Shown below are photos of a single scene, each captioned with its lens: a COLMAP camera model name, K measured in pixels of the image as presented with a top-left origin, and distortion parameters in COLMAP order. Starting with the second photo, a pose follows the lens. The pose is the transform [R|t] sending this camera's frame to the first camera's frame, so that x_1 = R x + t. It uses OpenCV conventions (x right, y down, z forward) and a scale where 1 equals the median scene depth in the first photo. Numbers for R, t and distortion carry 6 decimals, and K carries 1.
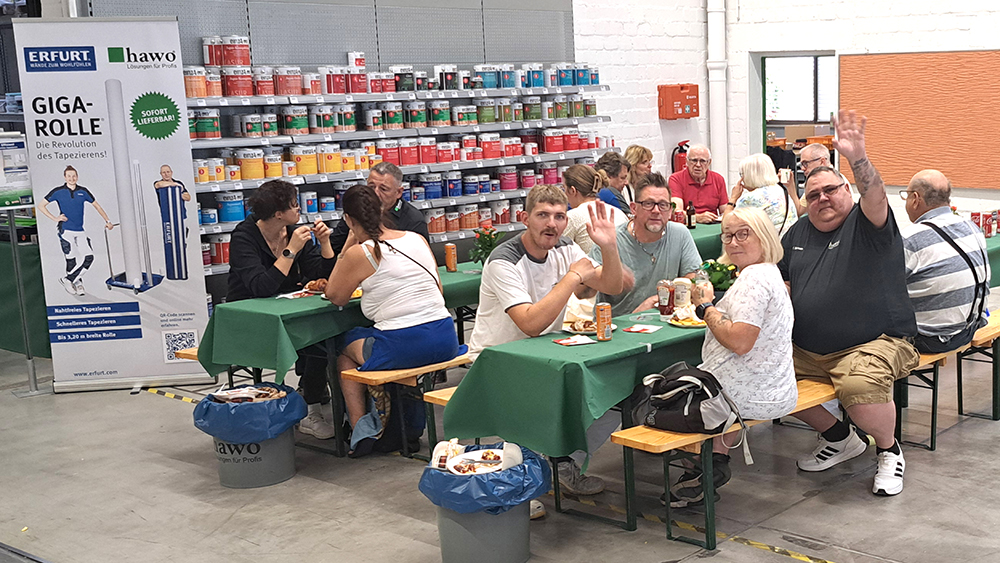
lens RADIAL K [[1040.4, 0, 499.1], [0, 1040.4, 288.0], [0, 0, 1]] dist [0.050744, 0.000000]
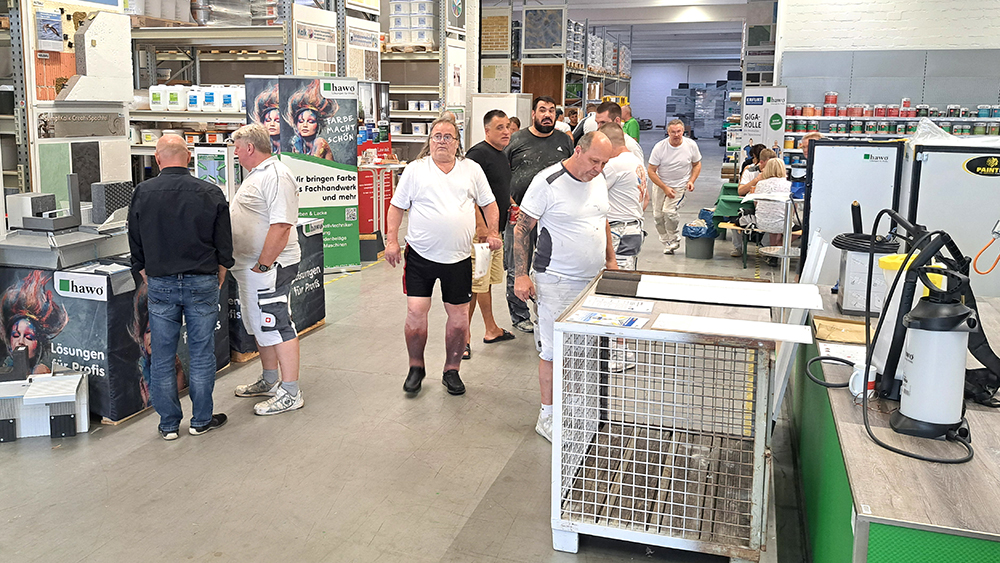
lens RADIAL K [[1040.4, 0, 498.5], [0, 1040.4, 280.2], [0, 0, 1]] dist [0.050744, 0.000000]
pose [[0.502809, 0.172019, -0.847108, 1.693409], [-0.192864, 0.977619, 0.084045, 0.151308], [0.842607, 0.121119, 0.524733, -0.997929]]
